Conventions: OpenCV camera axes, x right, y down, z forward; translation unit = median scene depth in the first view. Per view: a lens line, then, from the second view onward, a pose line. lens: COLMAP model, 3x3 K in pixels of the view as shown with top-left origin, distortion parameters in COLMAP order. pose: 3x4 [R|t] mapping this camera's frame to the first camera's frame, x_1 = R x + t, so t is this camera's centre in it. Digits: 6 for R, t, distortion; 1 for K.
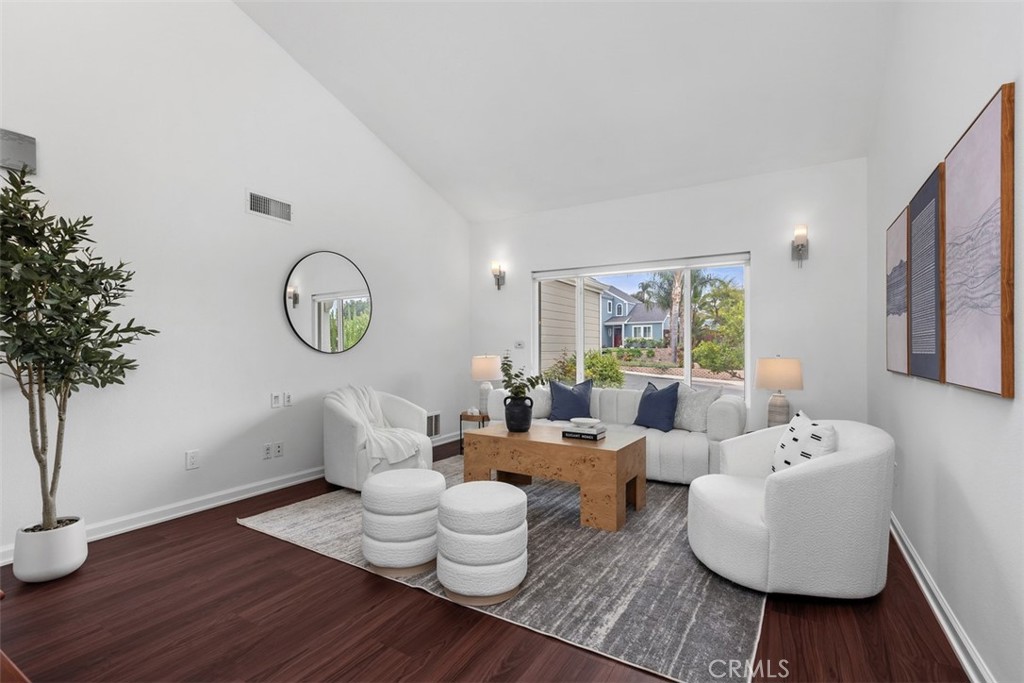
lens RADIAL K [[462.3, 0, 512.5], [0, 462.3, 347.0], [0, 0, 1]] dist [0.003984, -0.001585]
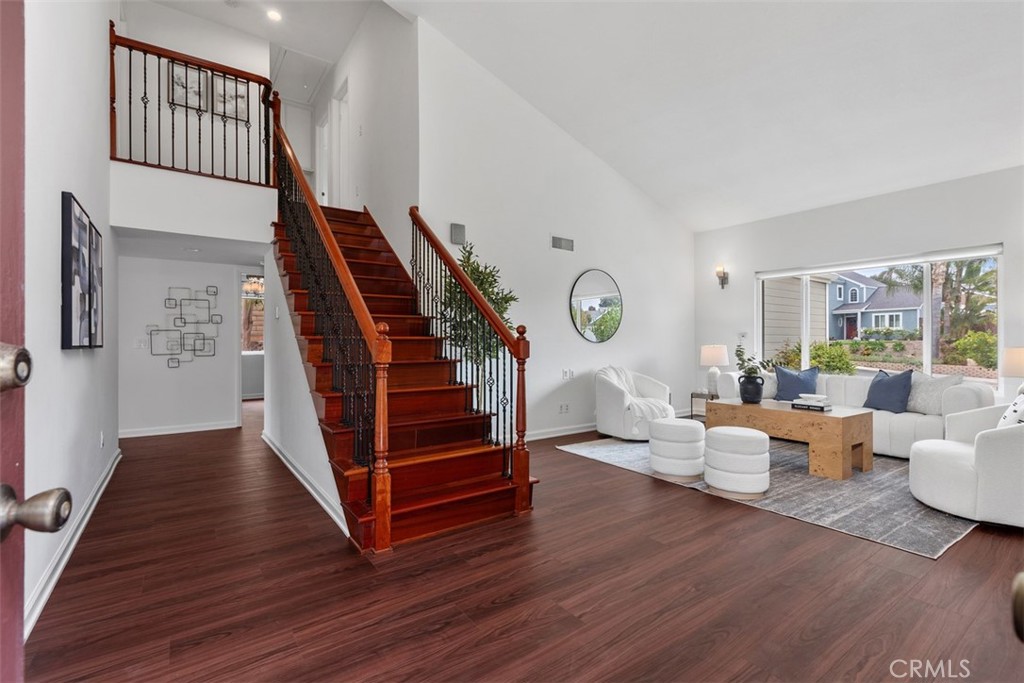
lens RADIAL K [[462.3, 0, 514.5], [0, 462.3, 338.6], [0, 0, 1]] dist [0.003984, -0.001585]
pose [[0.918541, -0.002106, -0.395320, -0.078717], [0.001241, 0.999996, -0.002445, 0.005270], [0.395324, 0.001755, 0.918540, -0.417739]]
